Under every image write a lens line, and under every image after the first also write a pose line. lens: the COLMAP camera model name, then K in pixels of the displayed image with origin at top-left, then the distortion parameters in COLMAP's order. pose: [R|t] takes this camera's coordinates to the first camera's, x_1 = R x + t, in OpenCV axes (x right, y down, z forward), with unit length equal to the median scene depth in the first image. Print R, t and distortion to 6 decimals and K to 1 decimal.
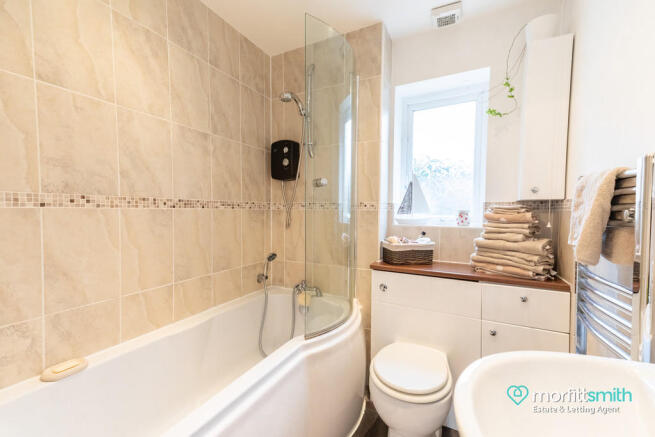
lens RADIAL K [[282.8, 0, 326.7], [0, 282.8, 220.2], [0, 0, 1]] dist [0.037461, 0.000269]
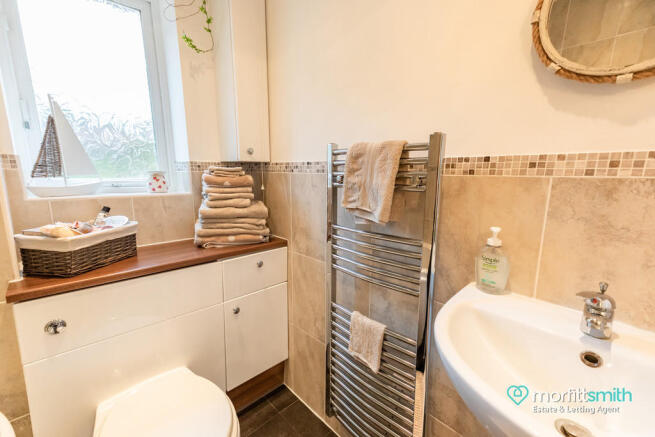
lens RADIAL K [[282.8, 0, 326.7], [0, 282.8, 220.2], [0, 0, 1]] dist [0.037461, 0.000269]
pose [[0.323239, -0.169490, 0.931015, -0.111081], [0.024274, 0.984991, 0.170888, -0.032170], [-0.946006, -0.032638, 0.322502, 0.426600]]
